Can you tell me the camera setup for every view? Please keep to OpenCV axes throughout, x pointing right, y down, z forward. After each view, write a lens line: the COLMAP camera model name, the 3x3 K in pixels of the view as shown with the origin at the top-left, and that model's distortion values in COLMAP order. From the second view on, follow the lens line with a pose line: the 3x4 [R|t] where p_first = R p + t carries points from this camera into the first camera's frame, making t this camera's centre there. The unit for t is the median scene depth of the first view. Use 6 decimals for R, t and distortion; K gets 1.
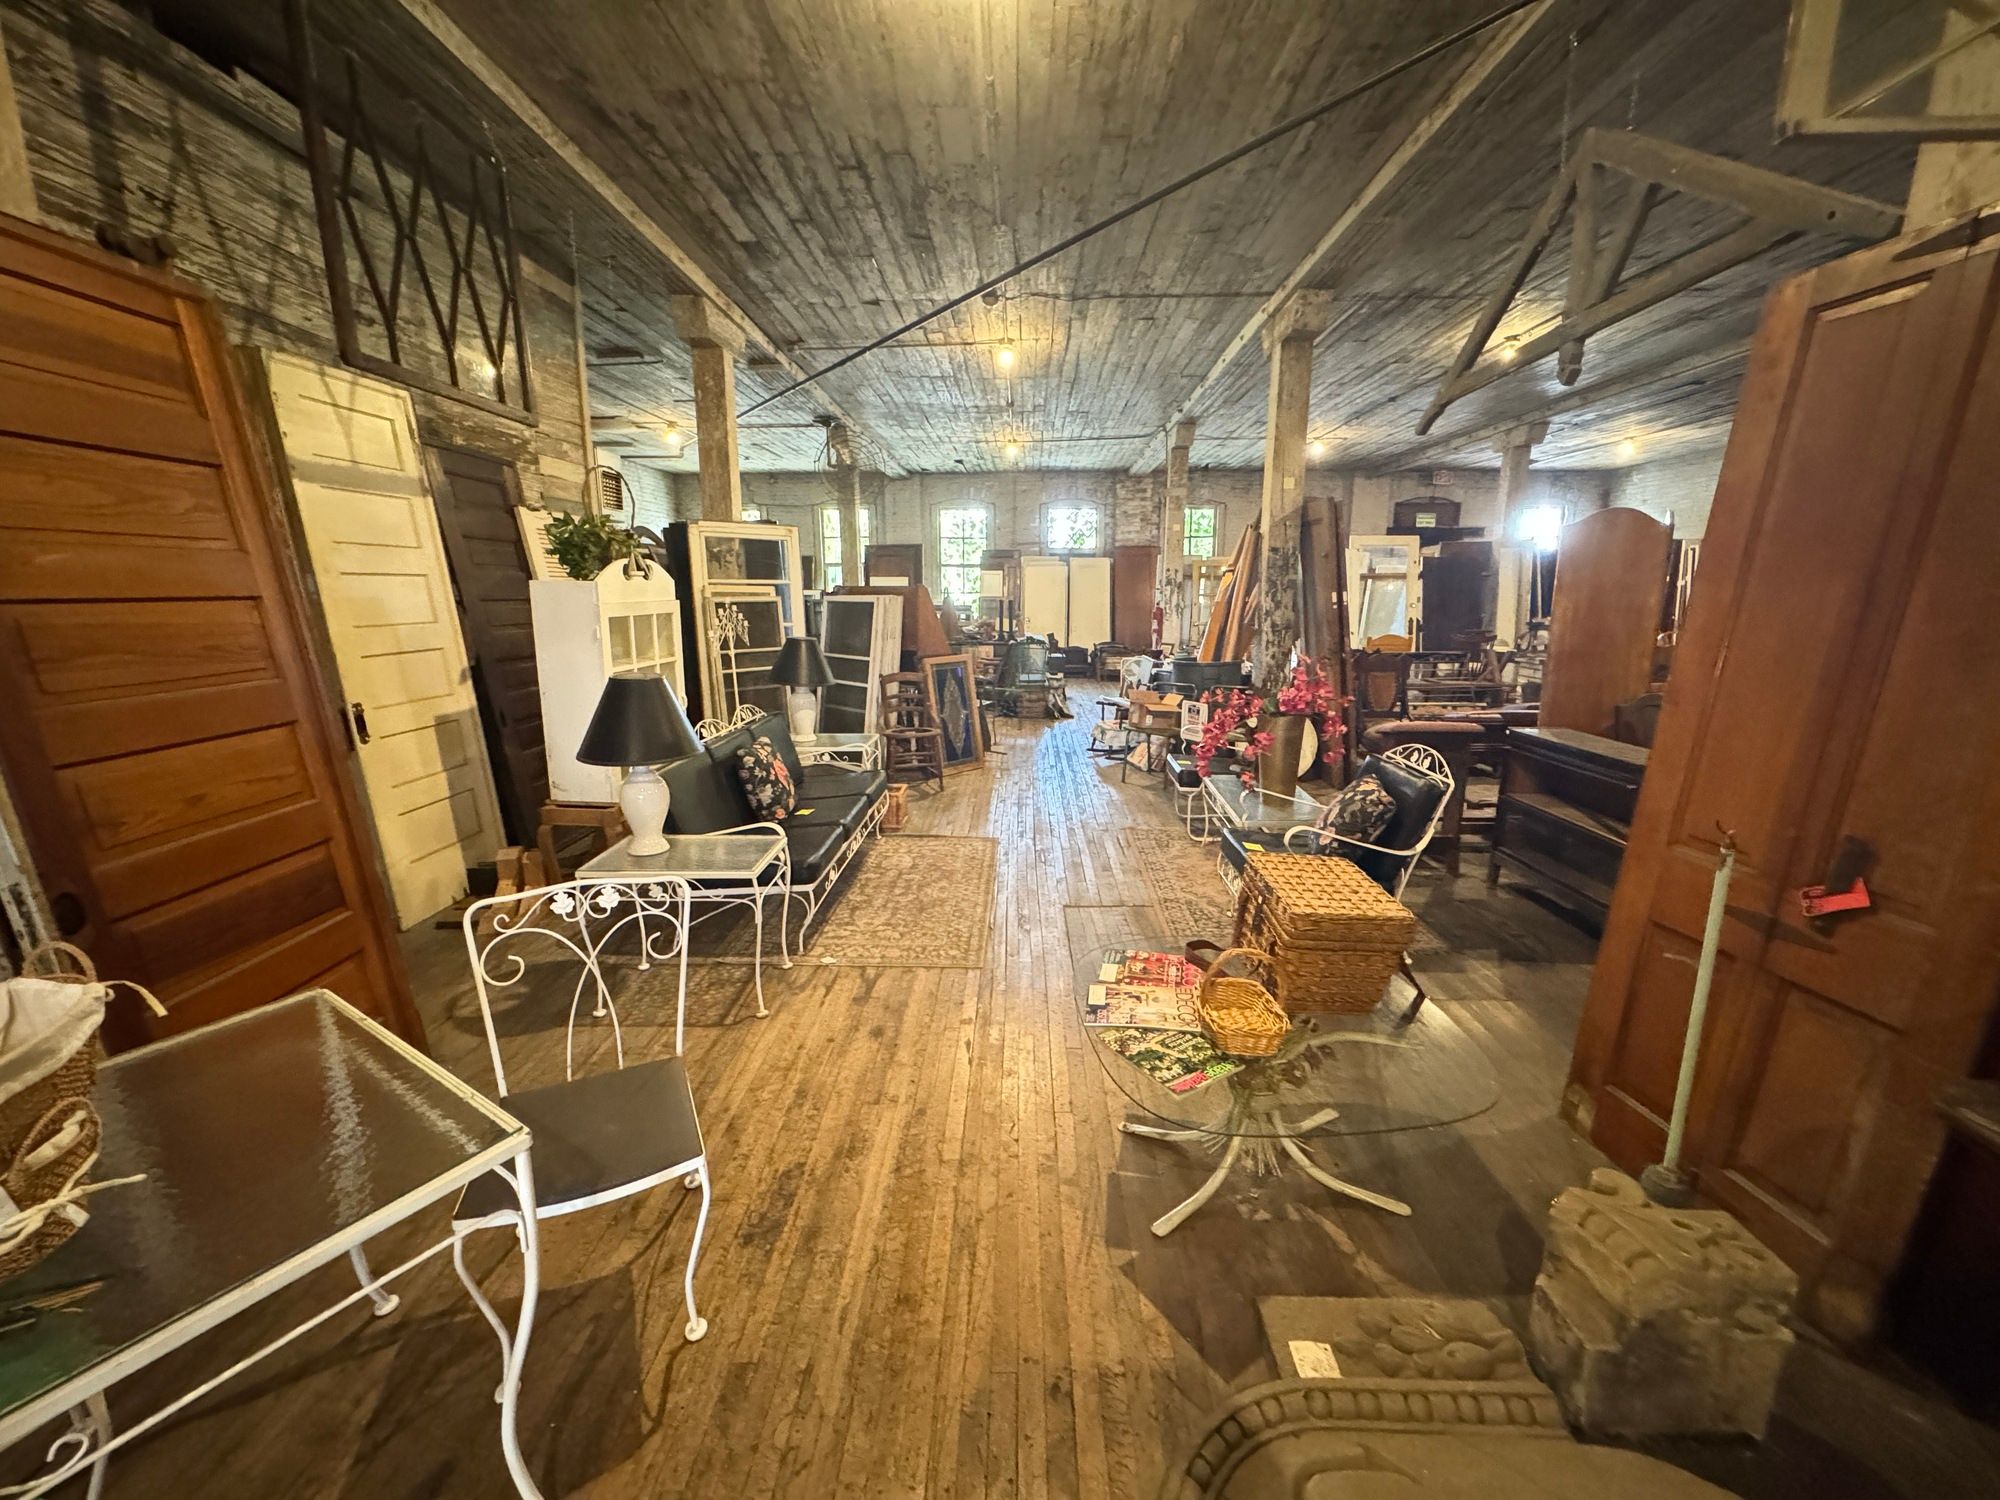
lens RADIAL K [[796.4, 0, 1000.8], [0, 796.4, 744.8], [0, 0, 1]] dist [0.000406, 0.000092]
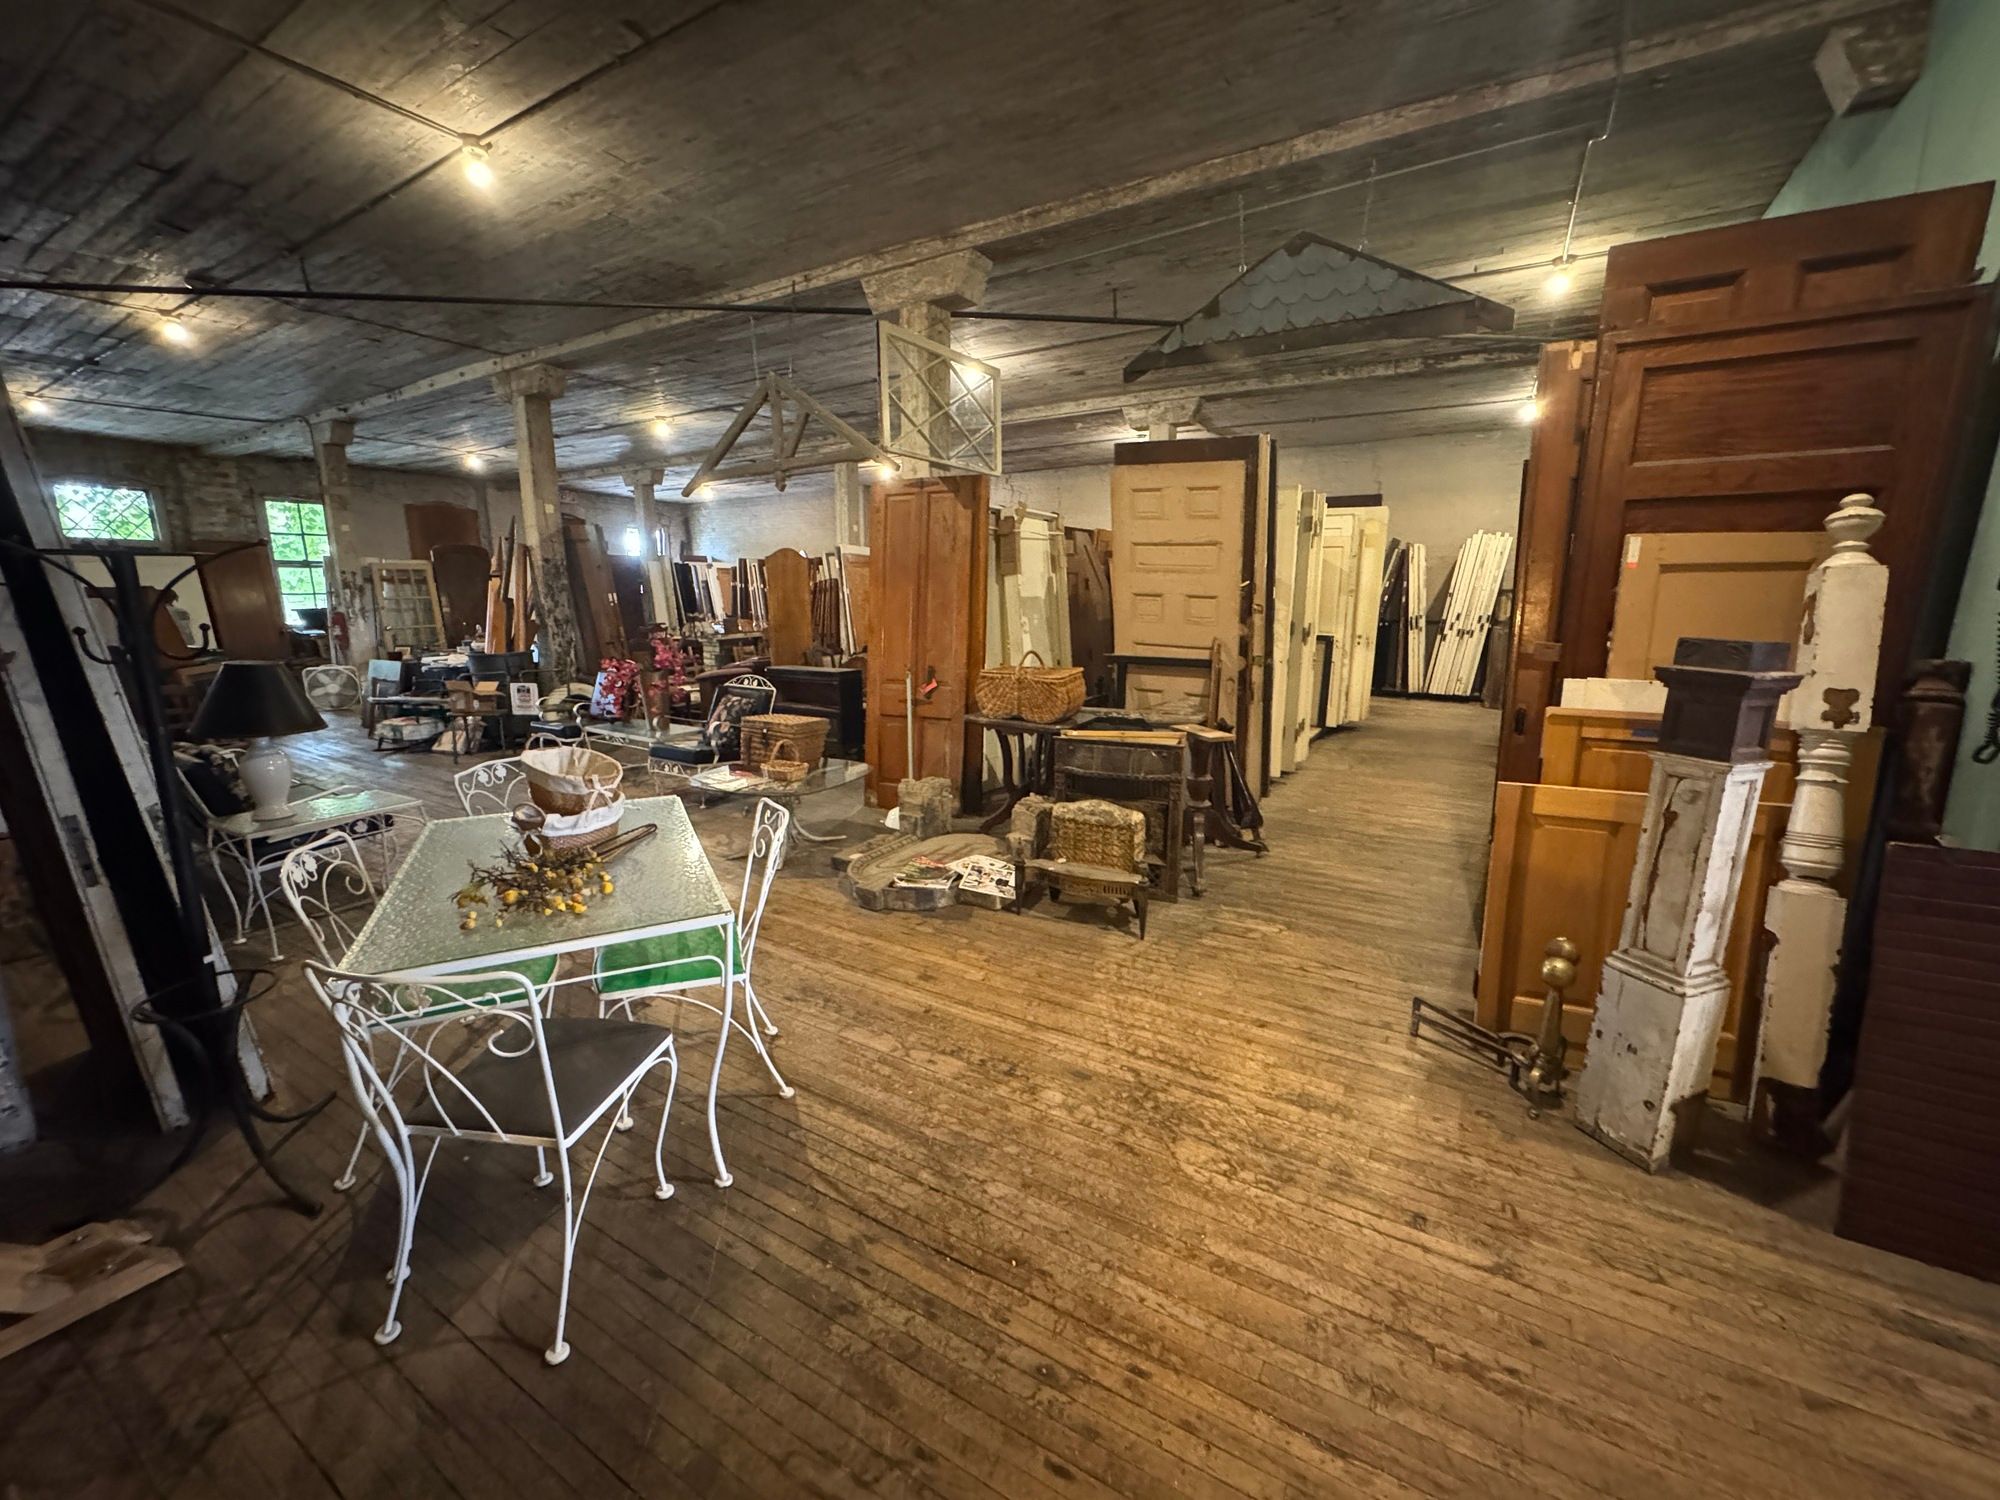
lens RADIAL K [[796.4, 0, 1000.8], [0, 796.4, 744.8], [0, 0, 1]] dist [0.000406, 0.000092]
pose [[0.497488, -0.163124, 0.851995, -0.251789], [0.168426, 0.981634, 0.089598, 0.029810], [-0.850963, 0.098924, 0.515825, -0.139336]]
